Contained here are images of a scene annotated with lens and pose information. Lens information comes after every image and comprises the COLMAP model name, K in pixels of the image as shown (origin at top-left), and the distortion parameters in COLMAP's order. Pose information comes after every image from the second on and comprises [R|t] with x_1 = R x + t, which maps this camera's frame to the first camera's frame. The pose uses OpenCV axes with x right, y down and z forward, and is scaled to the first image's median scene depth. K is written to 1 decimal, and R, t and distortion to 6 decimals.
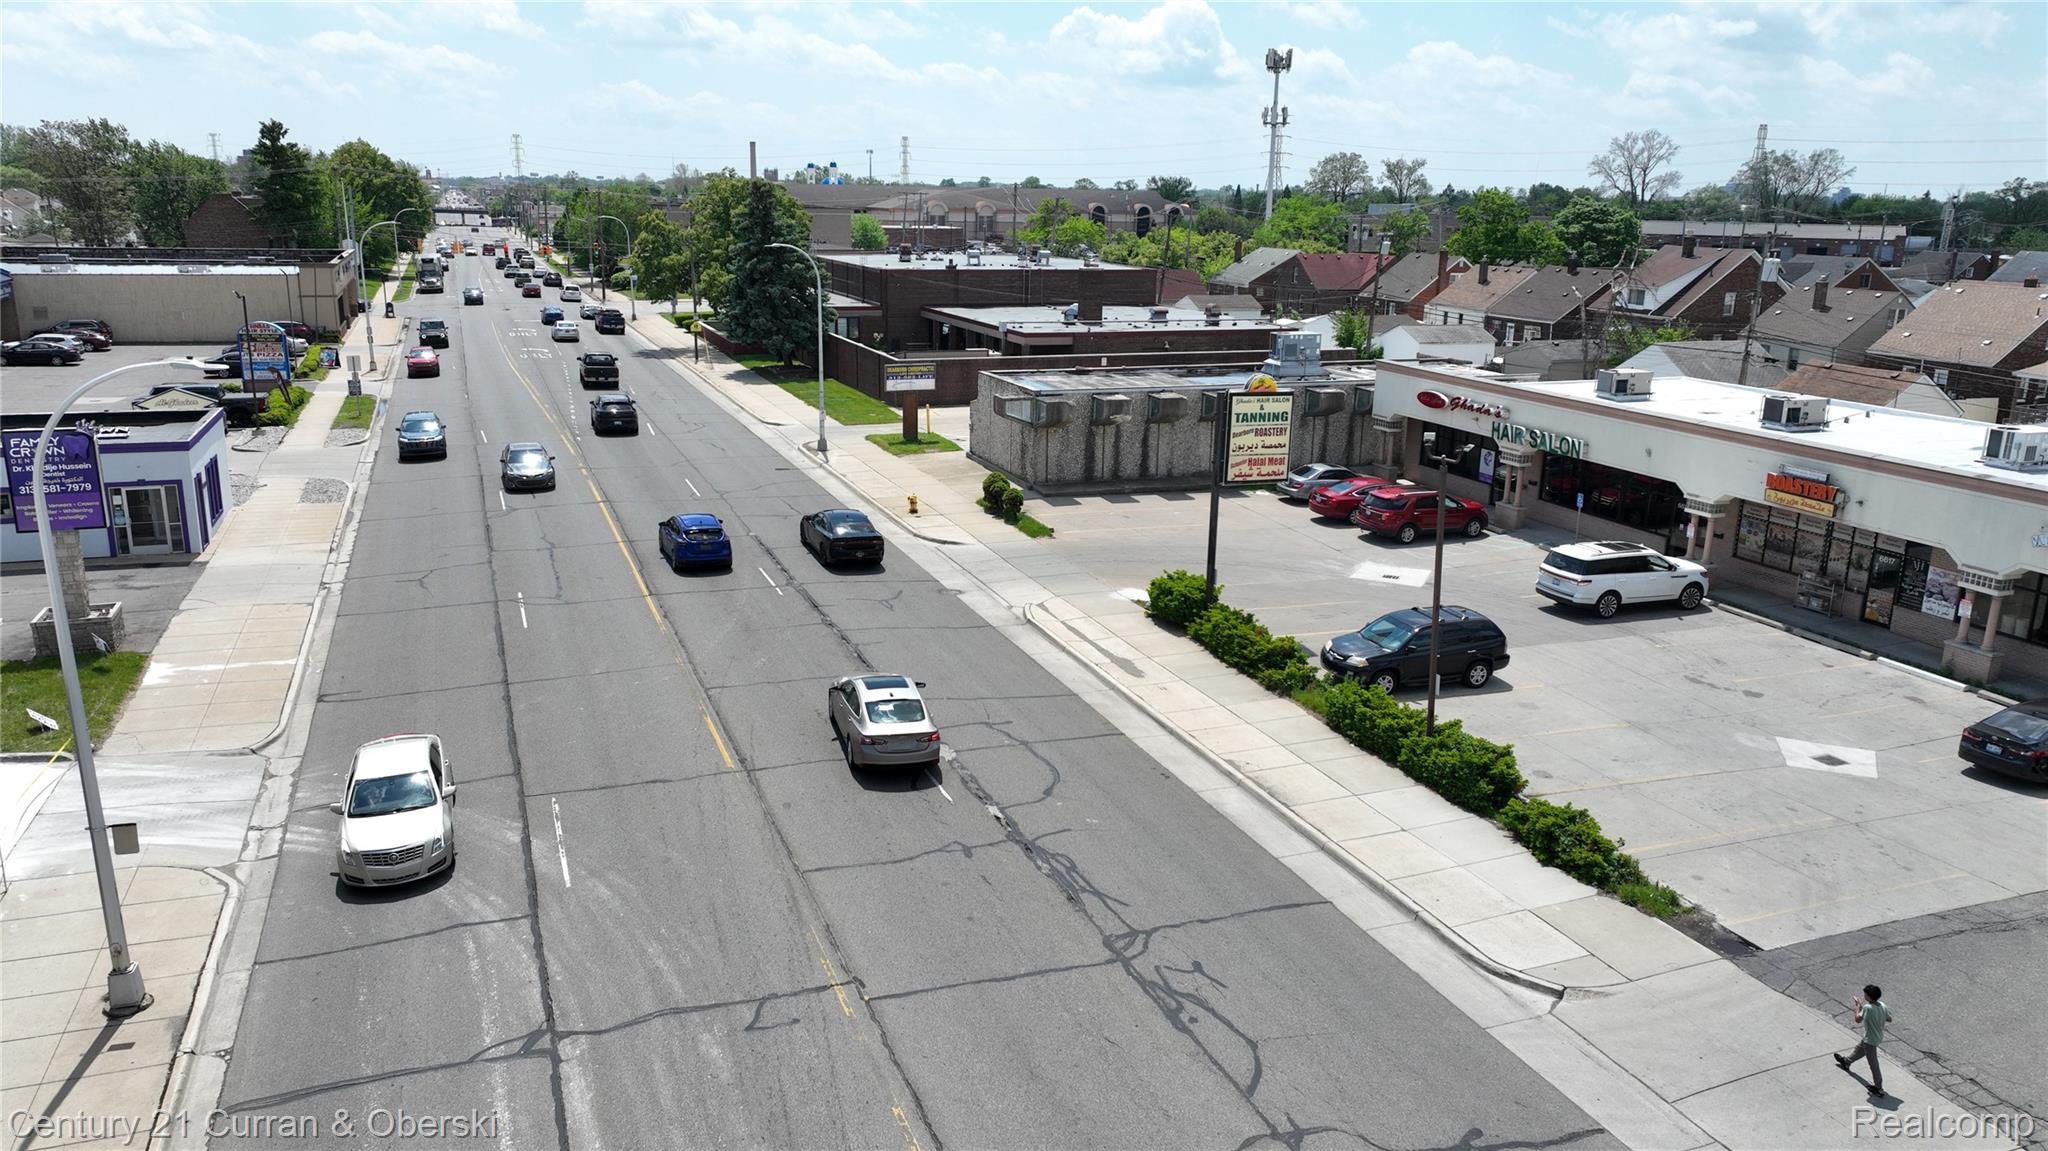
lens RADIAL K [[1446.0, 0, 1025.0], [0, 1446.0, 566.9], [0, 0, 1]] dist [-0.003180, 0.021506]
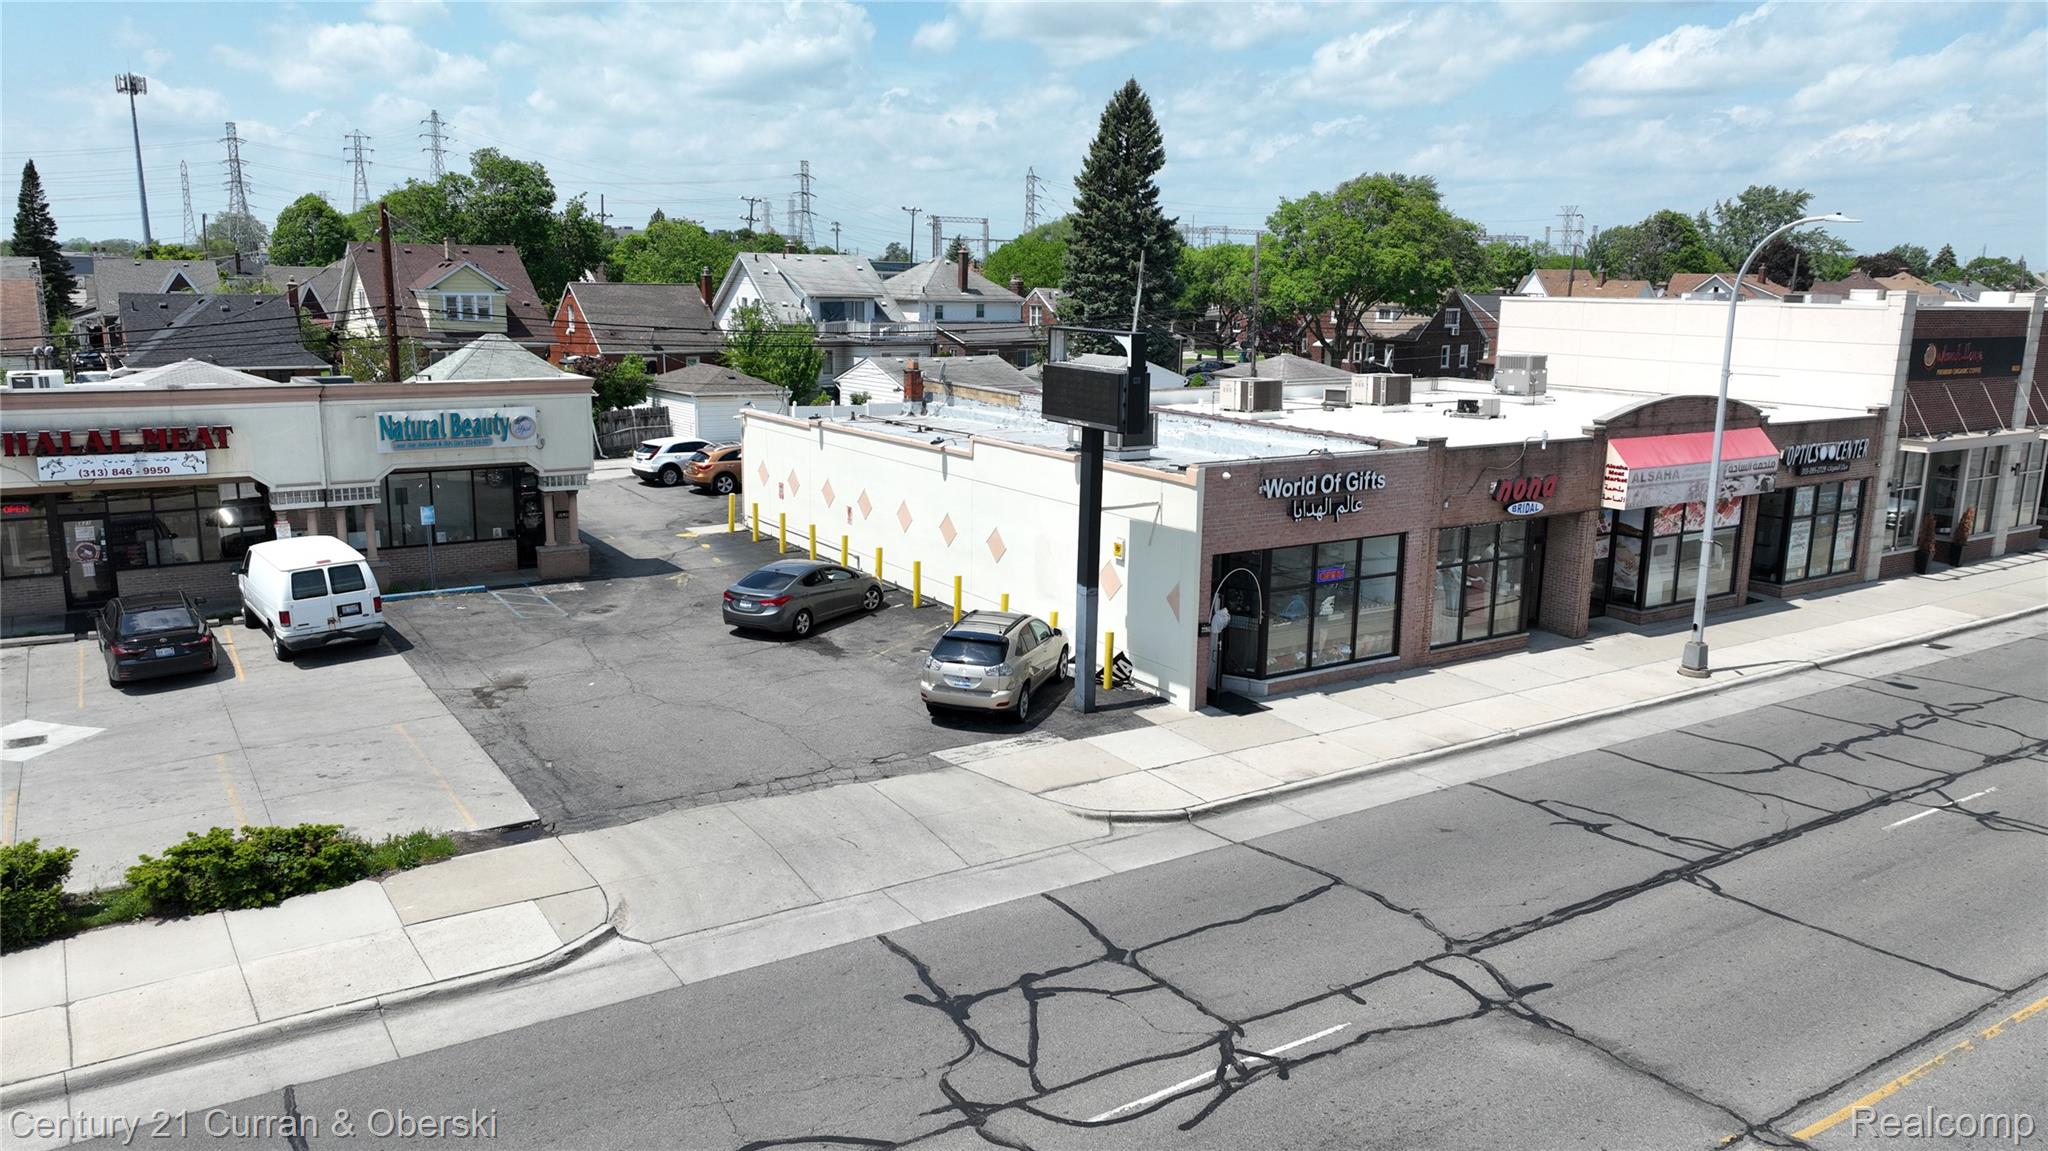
lens RADIAL K [[1445.2, 0, 1026.1], [0, 1445.2, 571.2], [0, 0, 1]] dist [0.001675, 0.012041]
pose [[-0.211524, -0.217334, 0.952903, -0.267625], [0.224183, 0.938181, 0.263740, -0.035754], [-0.951315, 0.269412, -0.149725, 0.562362]]
